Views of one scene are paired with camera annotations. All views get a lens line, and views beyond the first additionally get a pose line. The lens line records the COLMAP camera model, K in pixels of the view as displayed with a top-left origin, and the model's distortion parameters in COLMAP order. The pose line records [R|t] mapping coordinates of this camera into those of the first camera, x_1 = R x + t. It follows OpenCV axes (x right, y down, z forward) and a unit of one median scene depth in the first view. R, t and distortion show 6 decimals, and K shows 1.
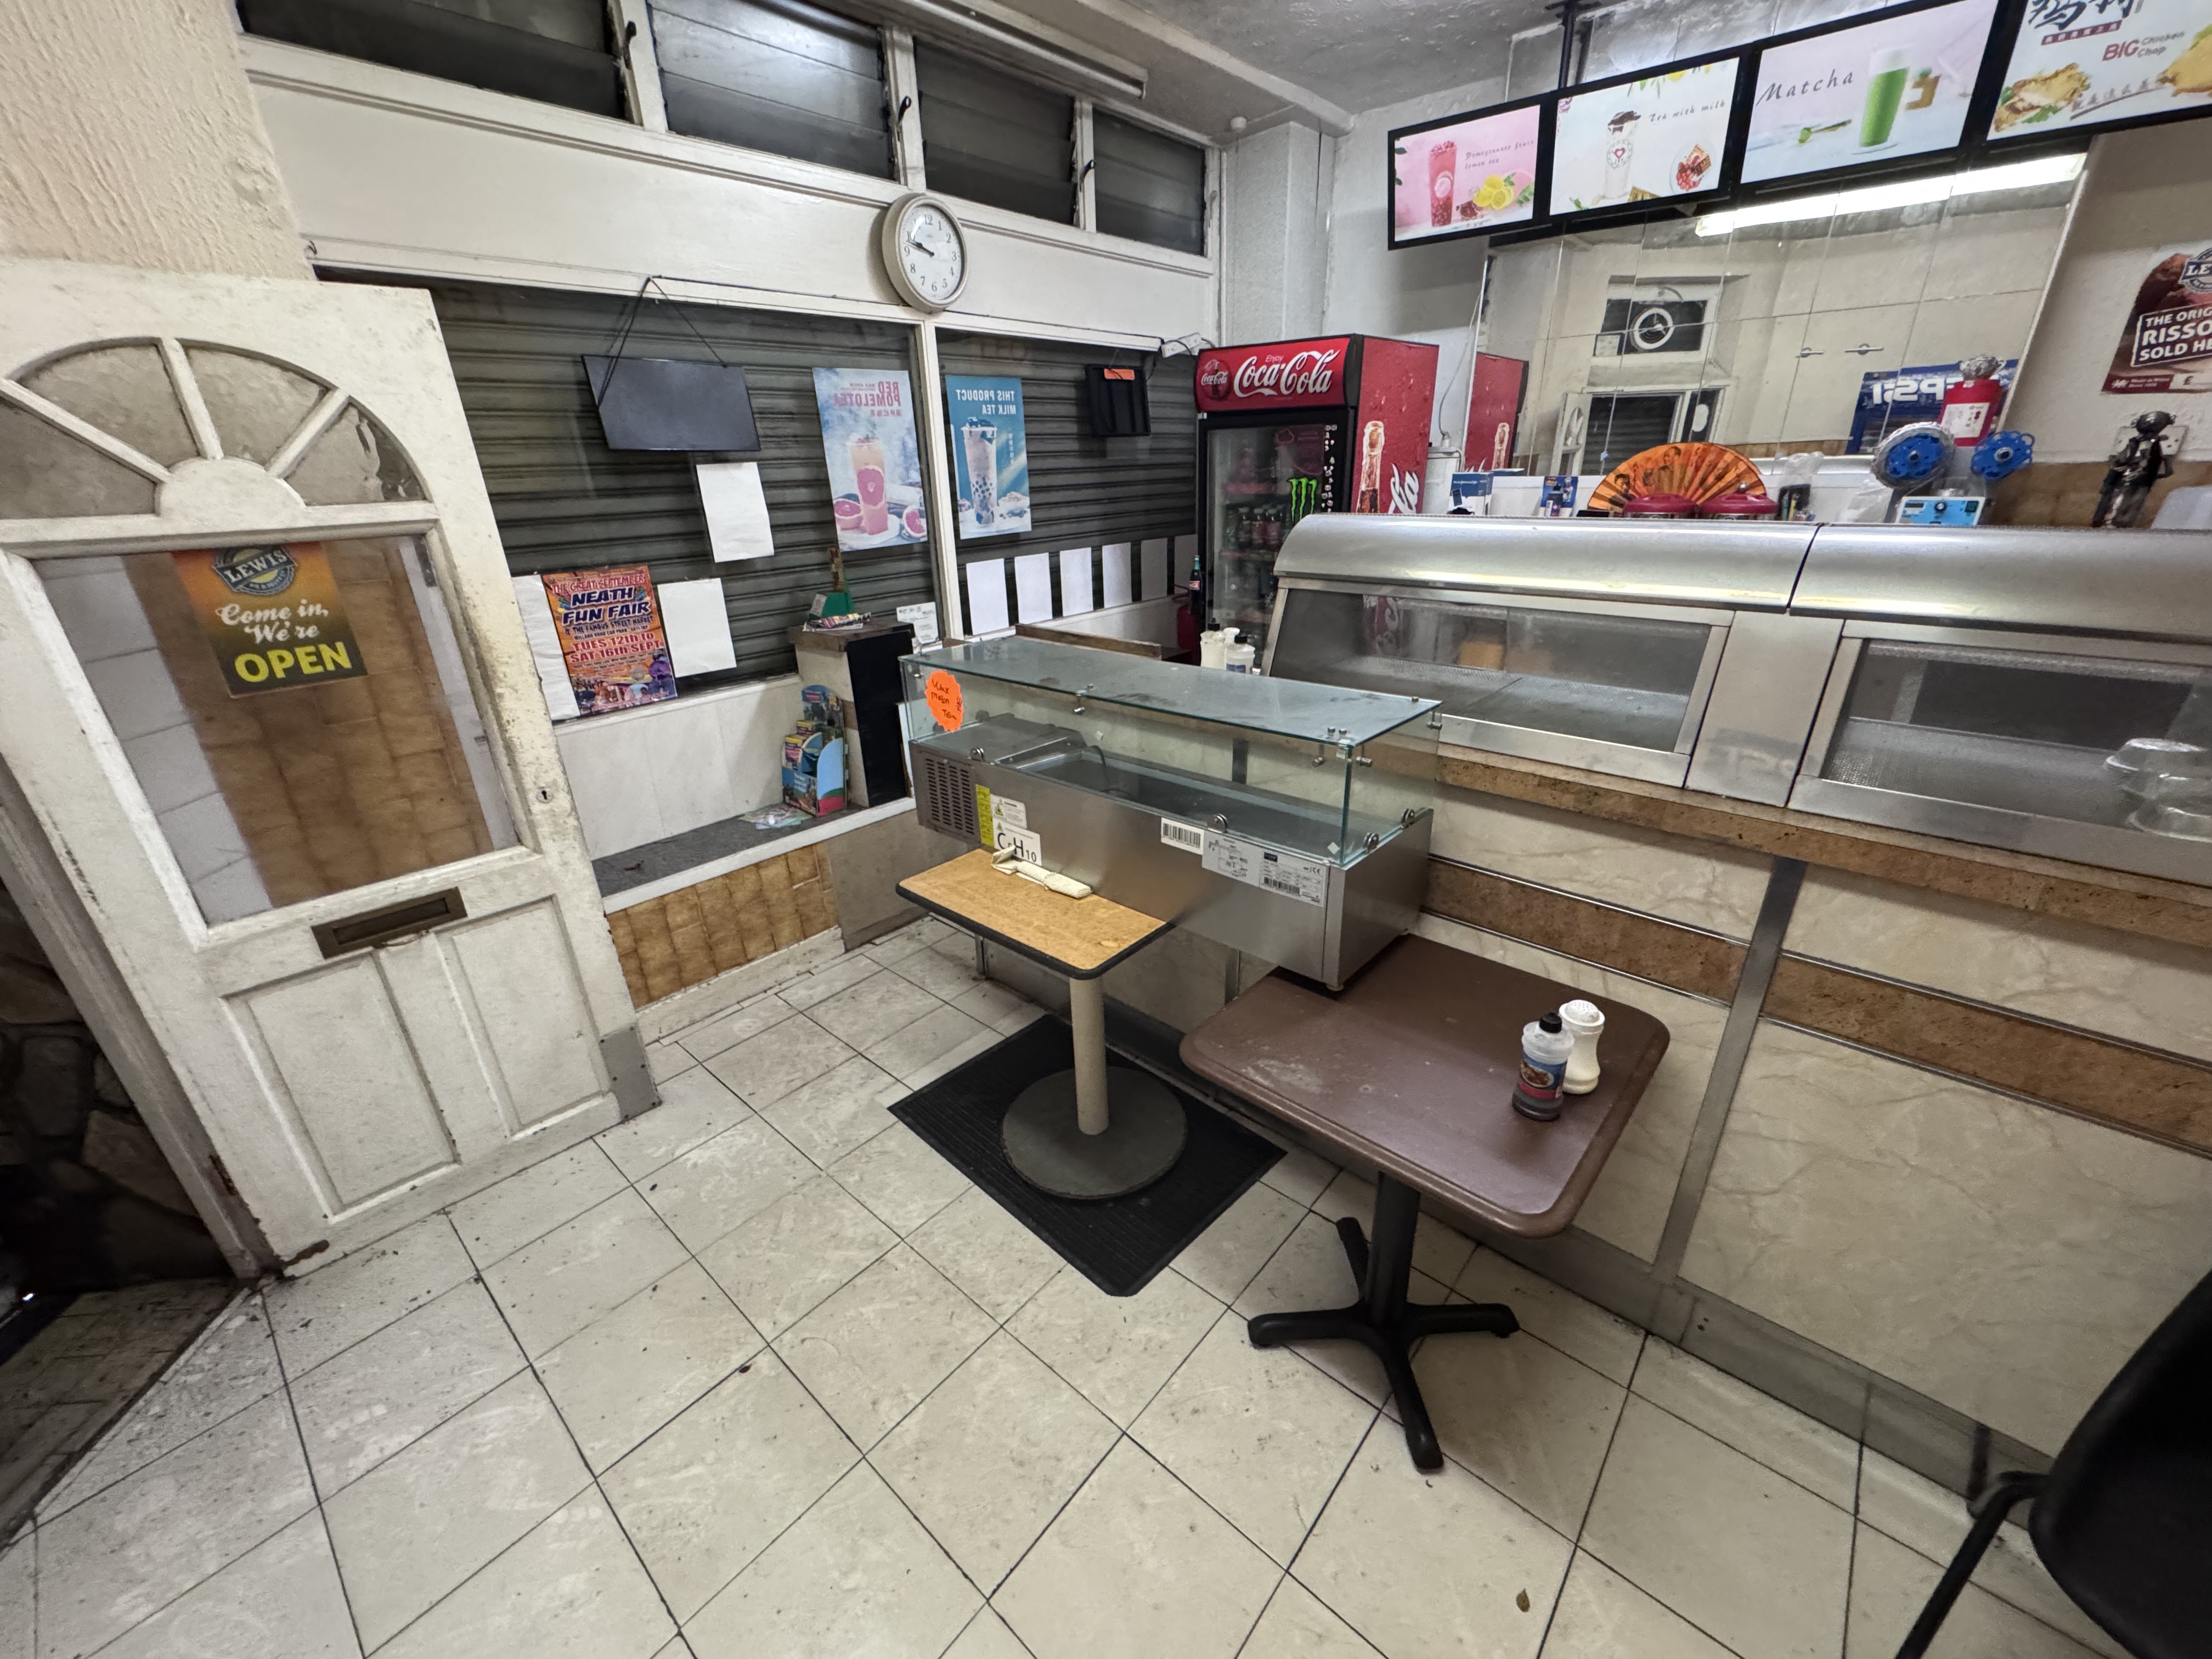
lens RADIAL K [[881.9, 0, 1106.0], [0, 881.9, 830.3], [0, 0, 1]] dist [-0.002643, 0.000142]
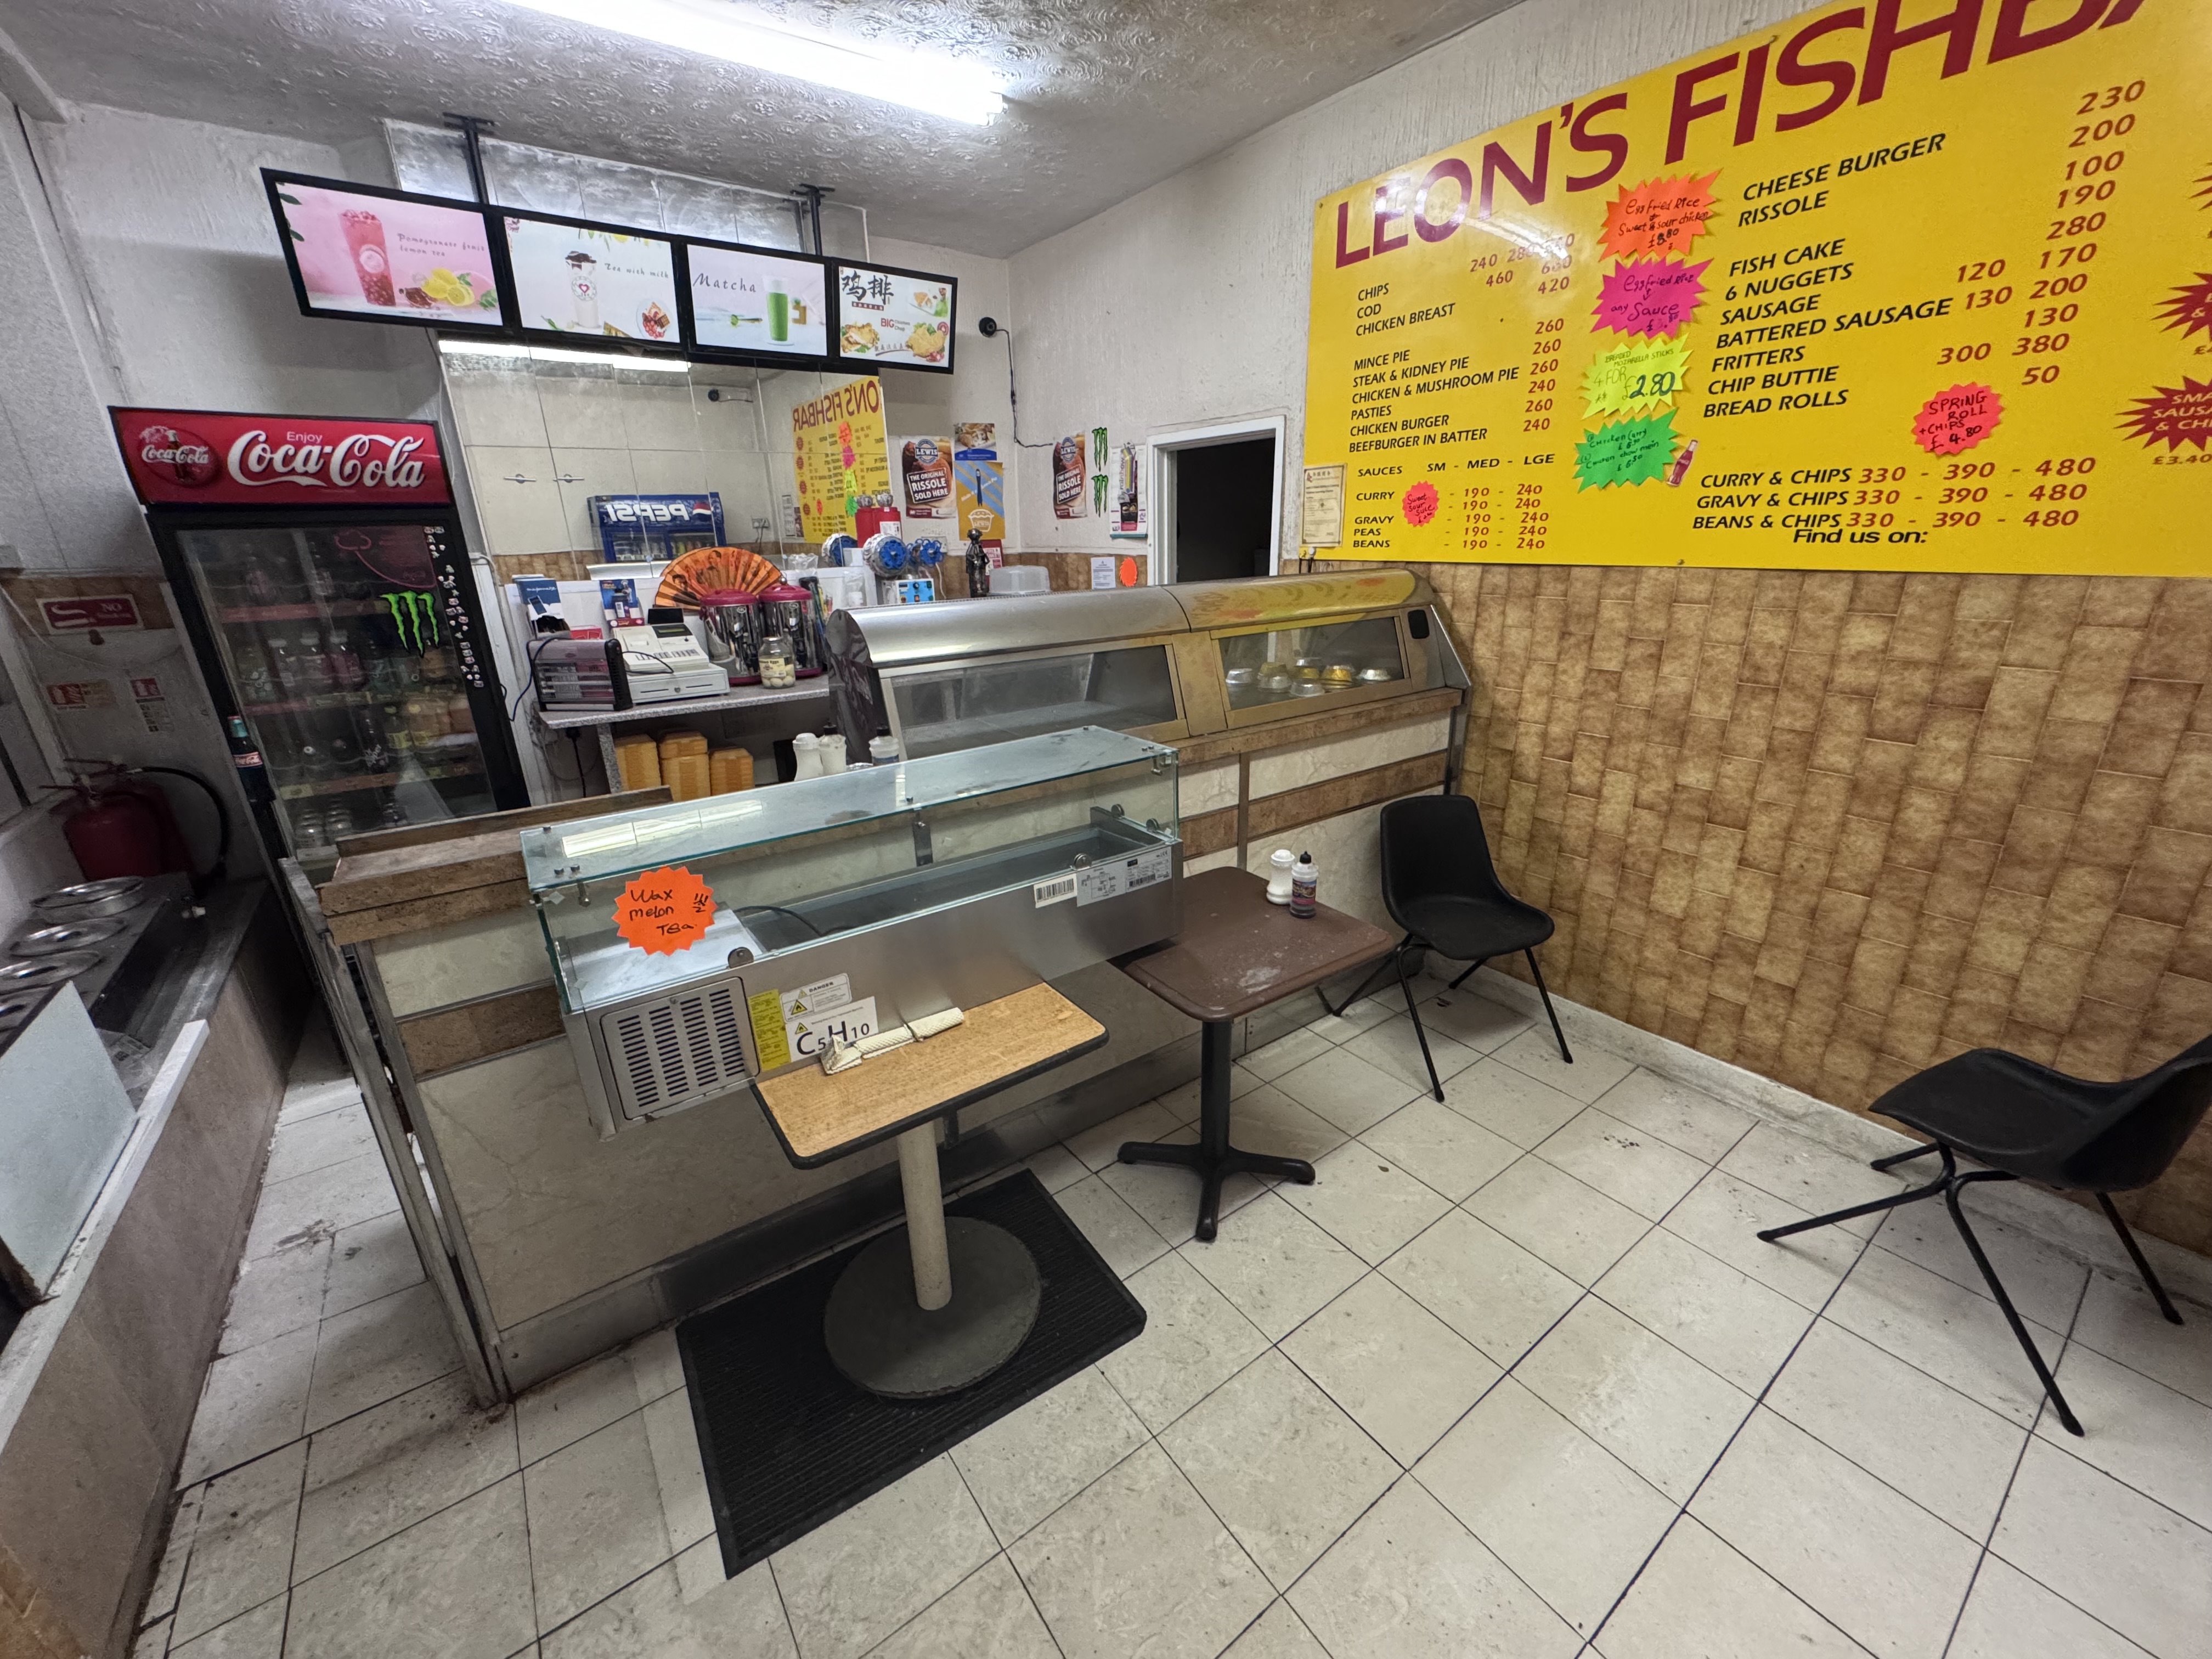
lens RADIAL K [[881.9, 0, 1110.1], [0, 881.9, 828.9], [0, 0, 1]] dist [-0.002643, 0.000142]
pose [[0.215573, -0.297582, 0.930039, -0.582612], [0.398700, 0.896250, 0.194356, -0.161360], [-0.891385, 0.328908, 0.311853, 0.380682]]
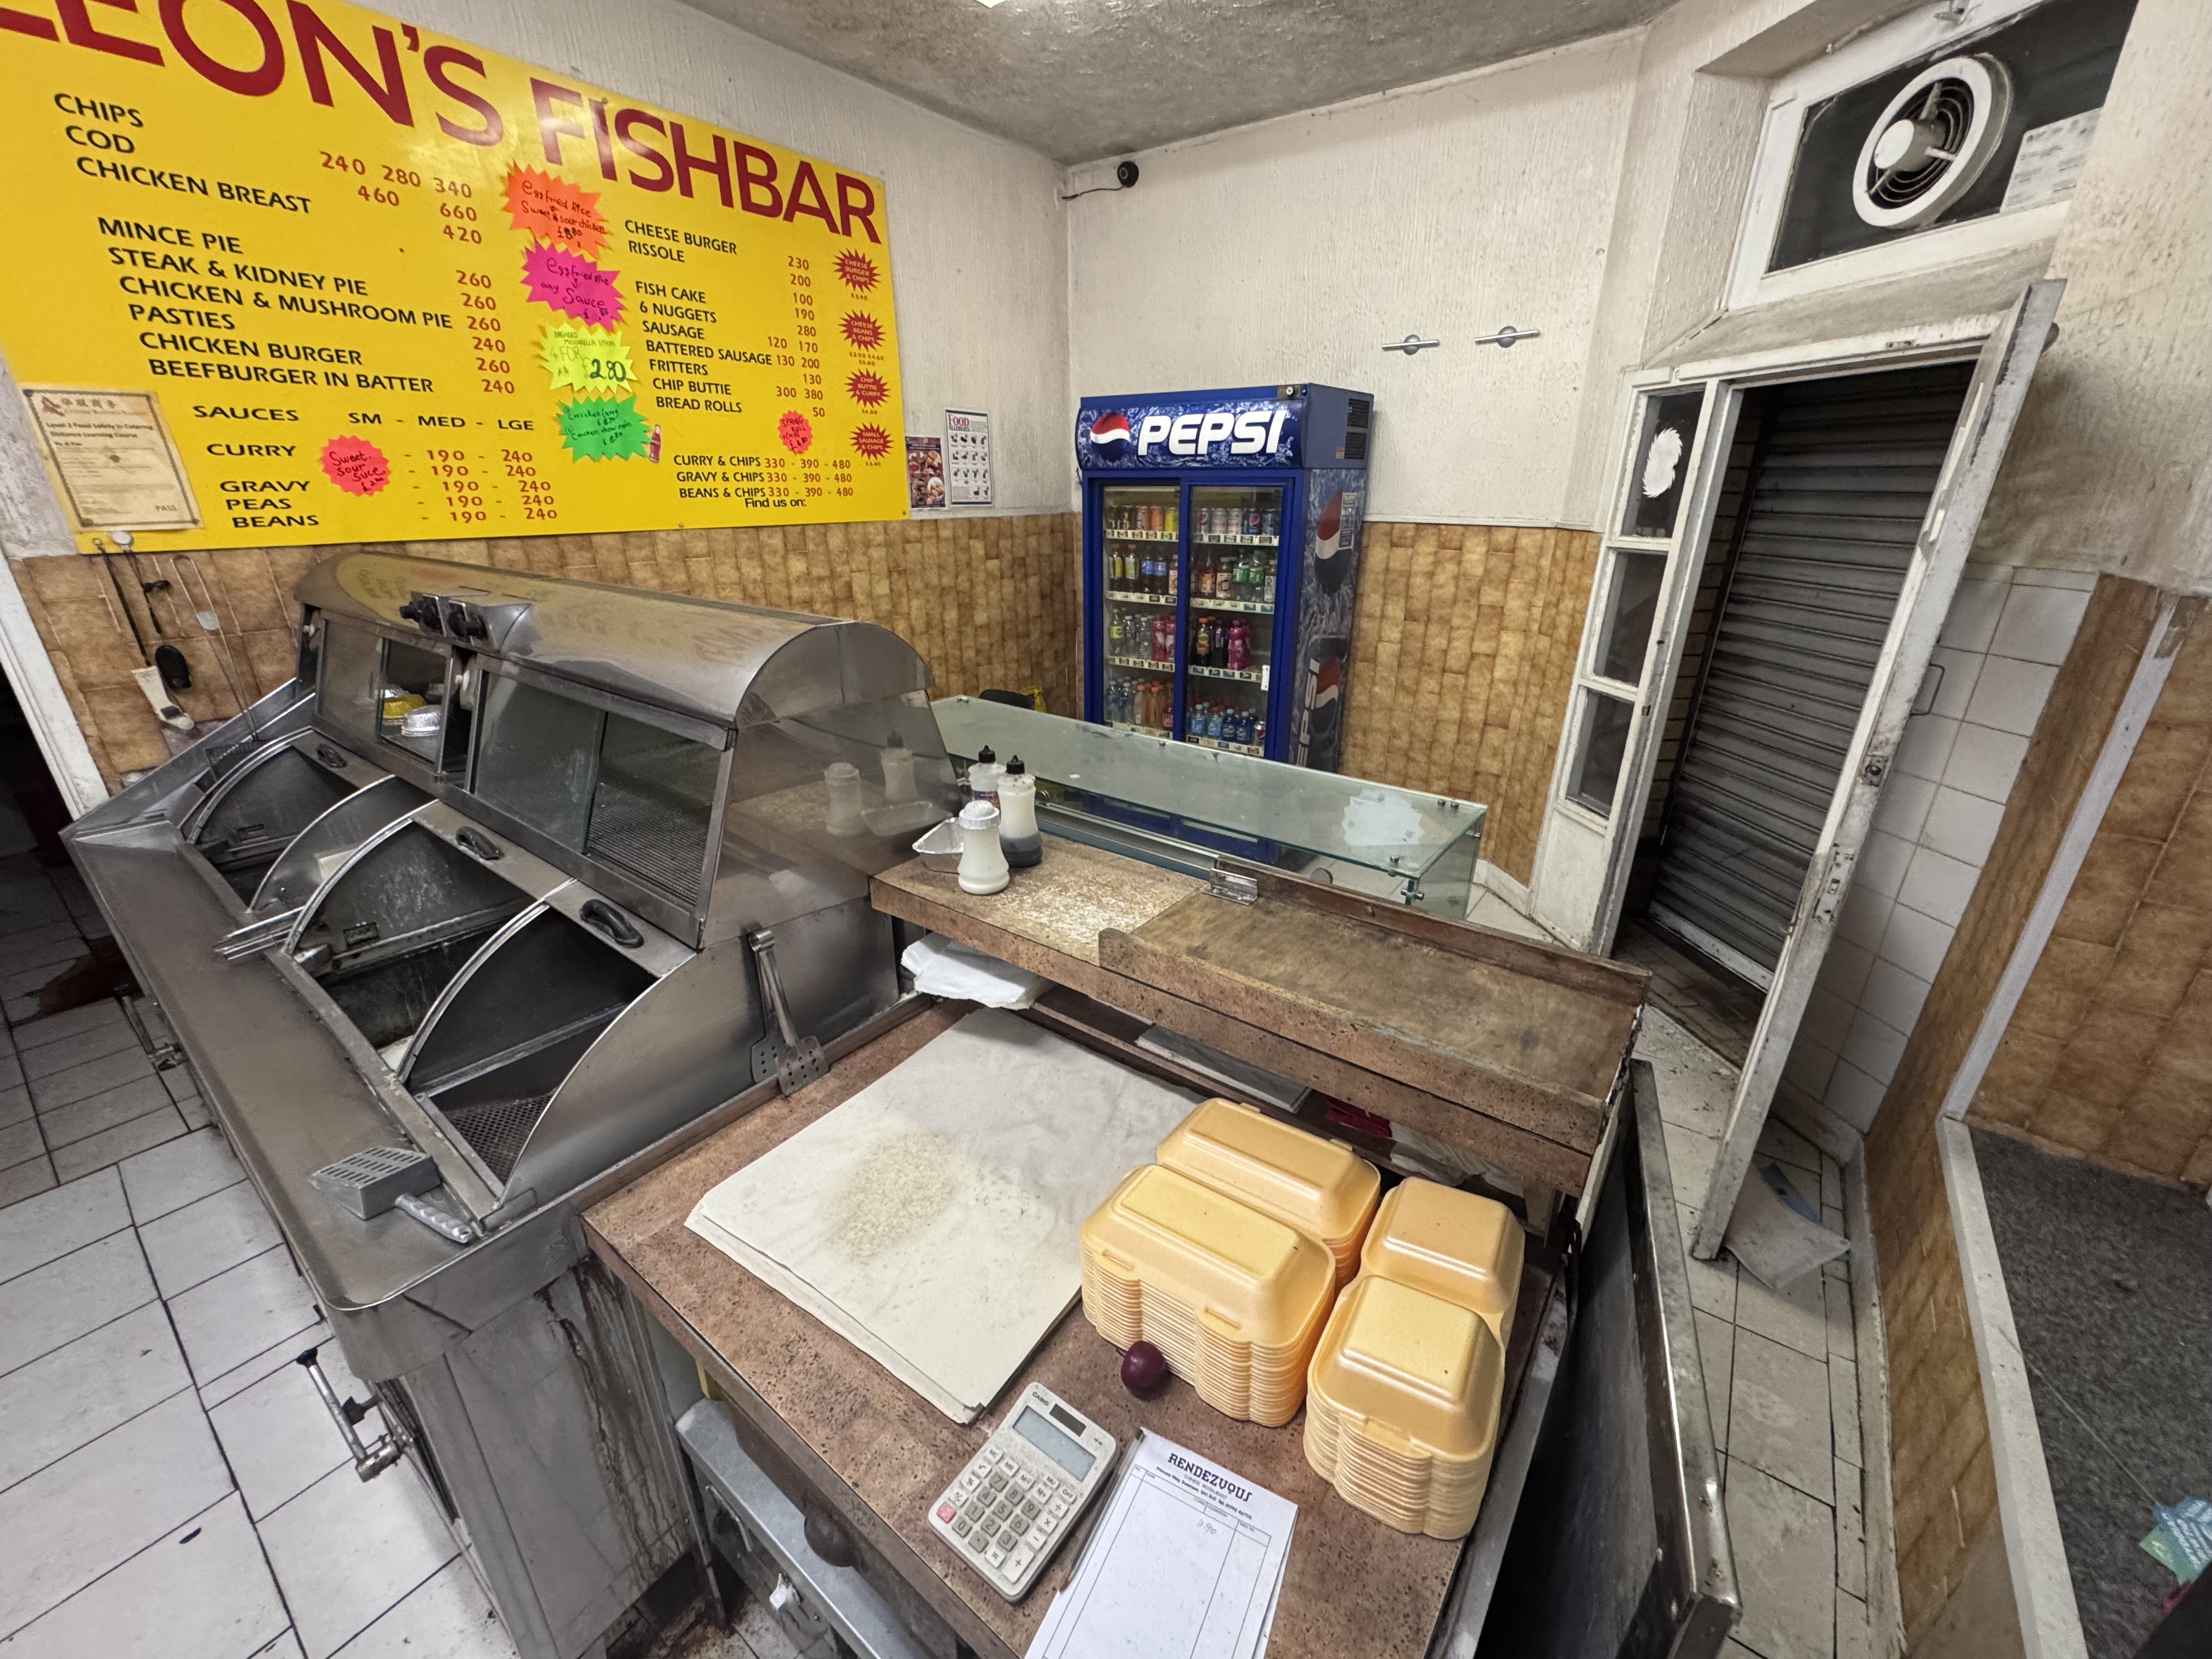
lens RADIAL K [[881.9, 0, 1096.6], [0, 881.9, 833.9], [0, 0, 1]] dist [-0.002643, 0.000142]
pose [[-0.995894, 0.055768, -0.071316, 0.089877], [-0.010803, 0.708915, 0.705211, -0.542806], [0.089885, 0.703085, -0.705402, 1.225517]]
